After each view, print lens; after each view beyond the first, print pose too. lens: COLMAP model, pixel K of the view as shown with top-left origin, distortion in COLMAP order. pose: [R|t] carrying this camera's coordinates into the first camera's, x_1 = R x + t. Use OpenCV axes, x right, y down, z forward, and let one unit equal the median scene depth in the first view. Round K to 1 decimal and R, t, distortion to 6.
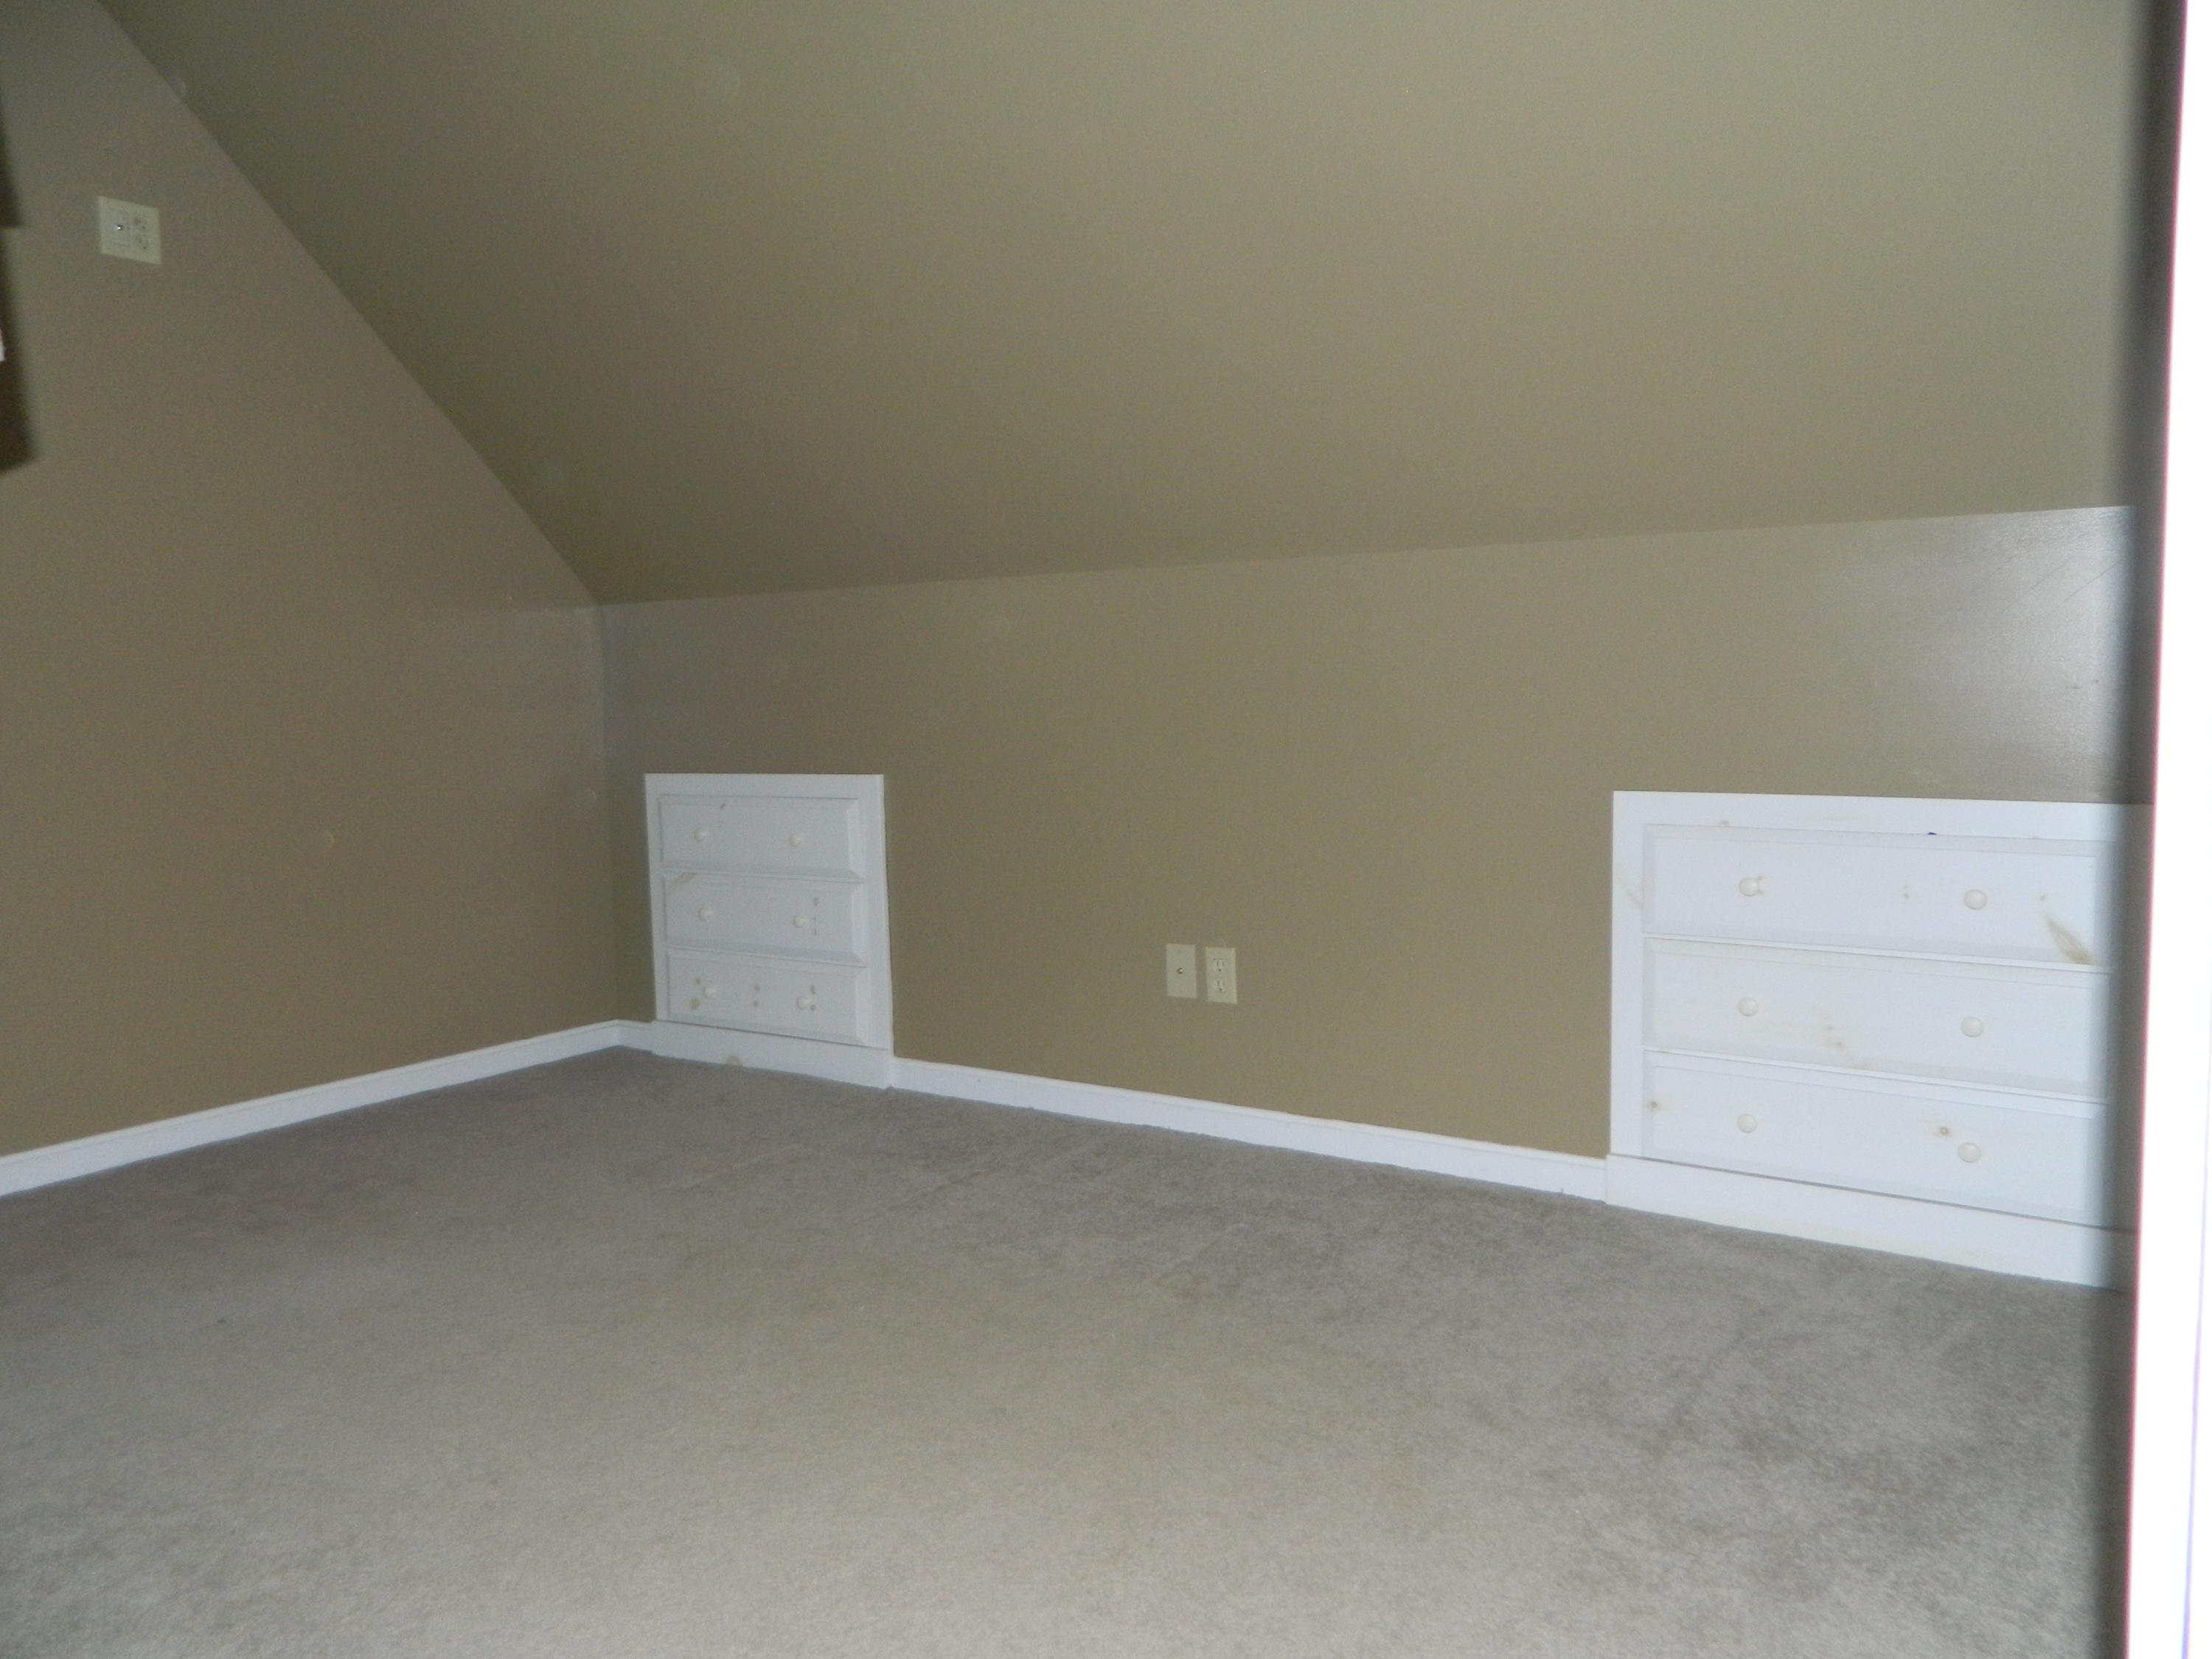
lens RADIAL K [[1678.1, 0, 1101.3], [0, 1678.1, 820.0], [0, 0, 1]] dist [0.029355, -0.011456]
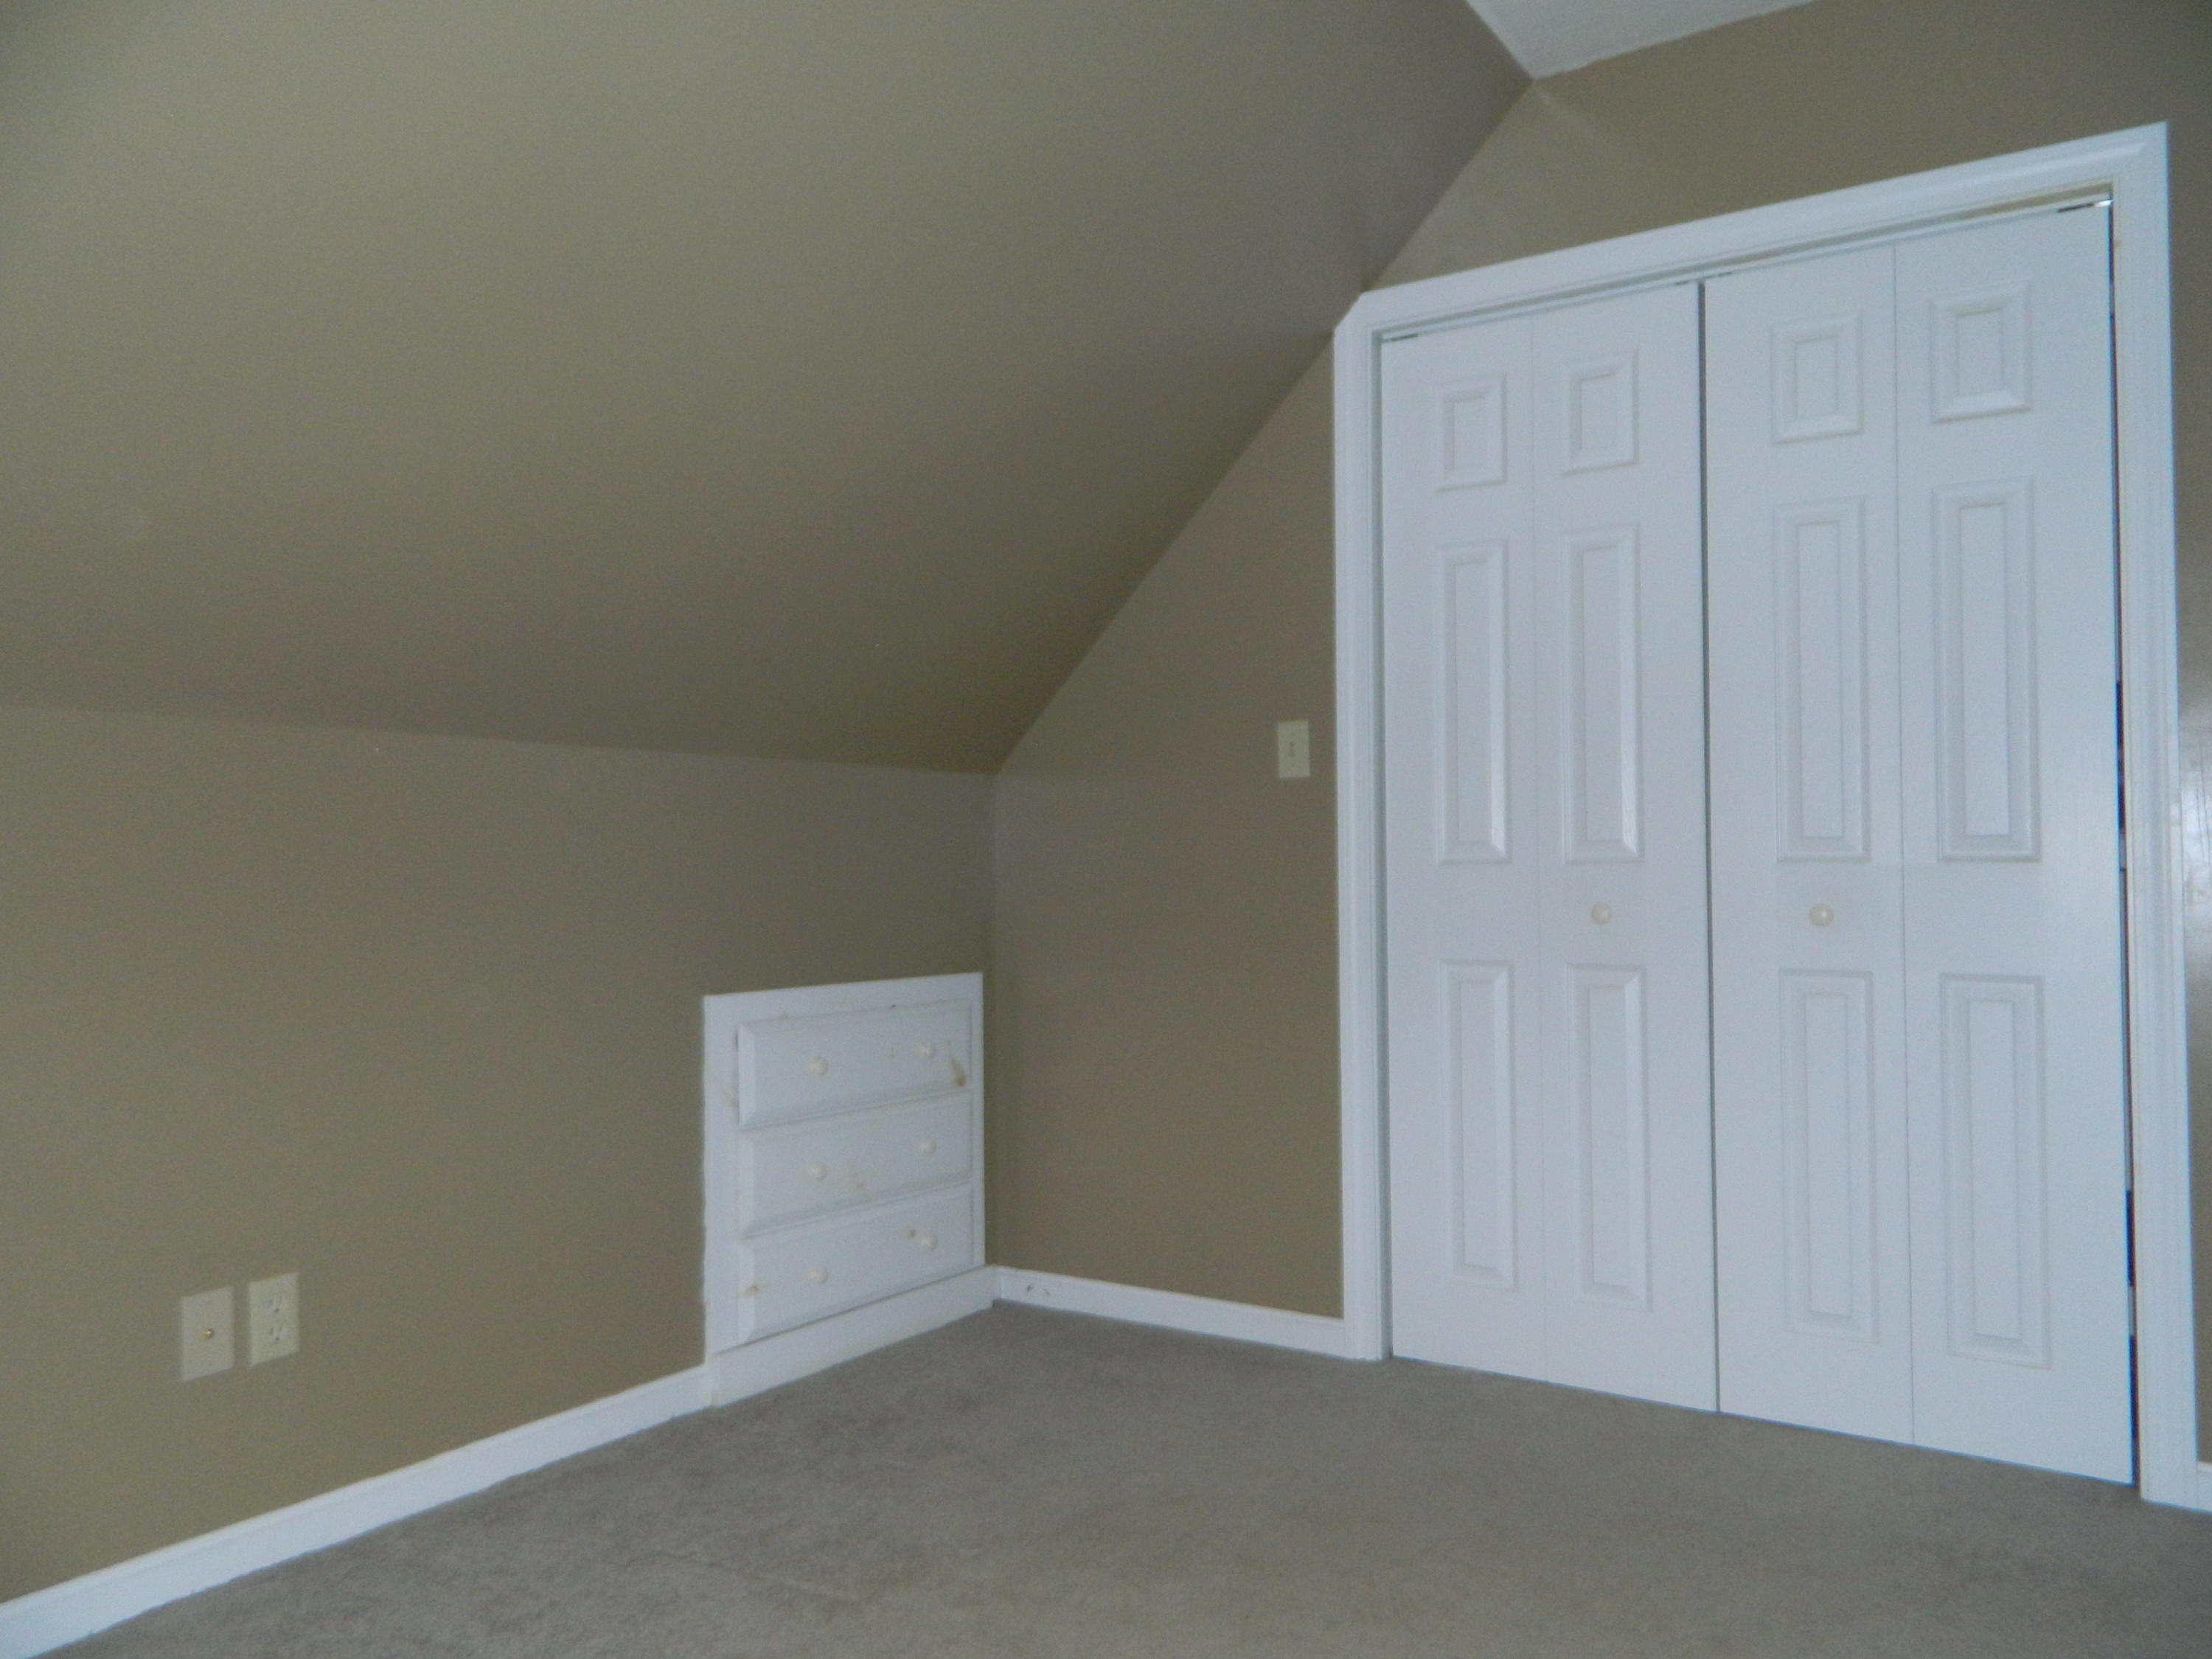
lens RADIAL K [[1678.1, 0, 1105.7], [0, 1678.1, 838.9], [0, 0, 1]] dist [0.029355, -0.011456]
pose [[-0.023278, 0.052668, 0.998341, -0.664447], [0.110244, 0.992656, -0.049797, -0.031080], [-0.993632, 0.108901, -0.028913, 0.691330]]
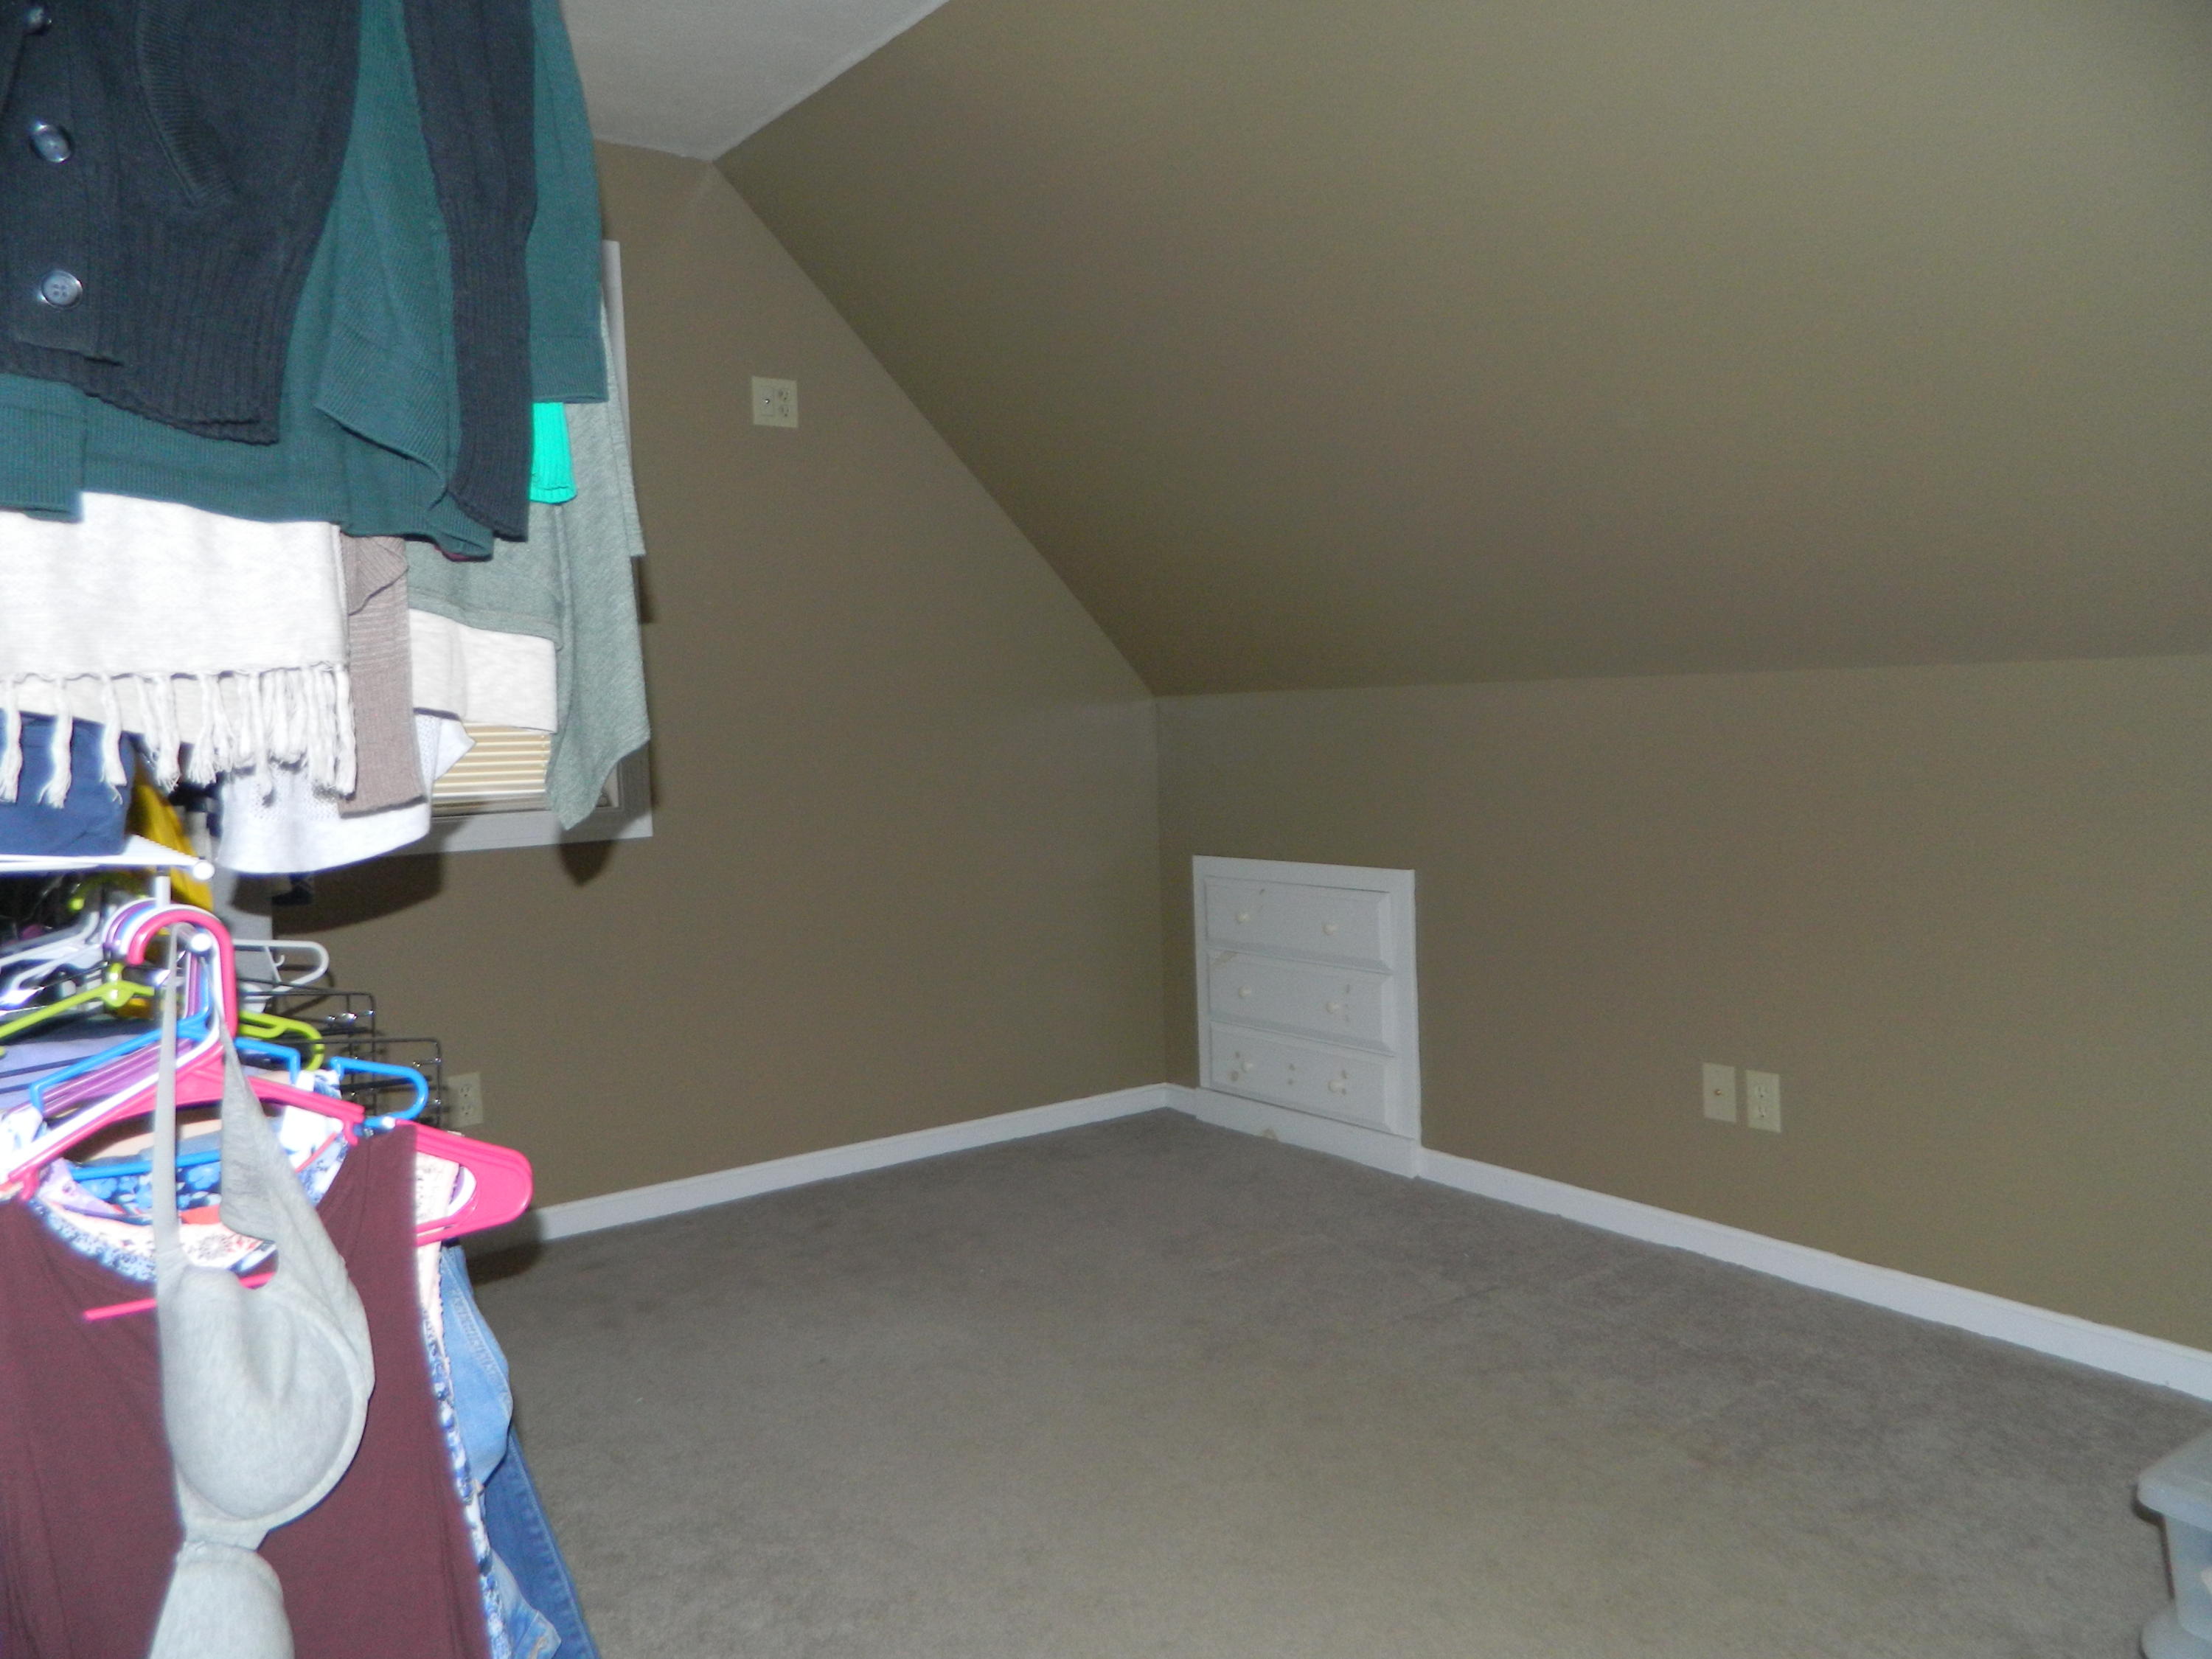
lens RADIAL K [[1678.1, 0, 1106.5], [0, 1678.1, 829.8], [0, 0, 1]] dist [0.029355, -0.011456]
pose [[0.945601, 0.014739, -0.324995, 0.028844], [-0.015810, 0.999875, -0.000656, -0.057269], [0.324944, 0.005759, 0.945716, -0.027097]]
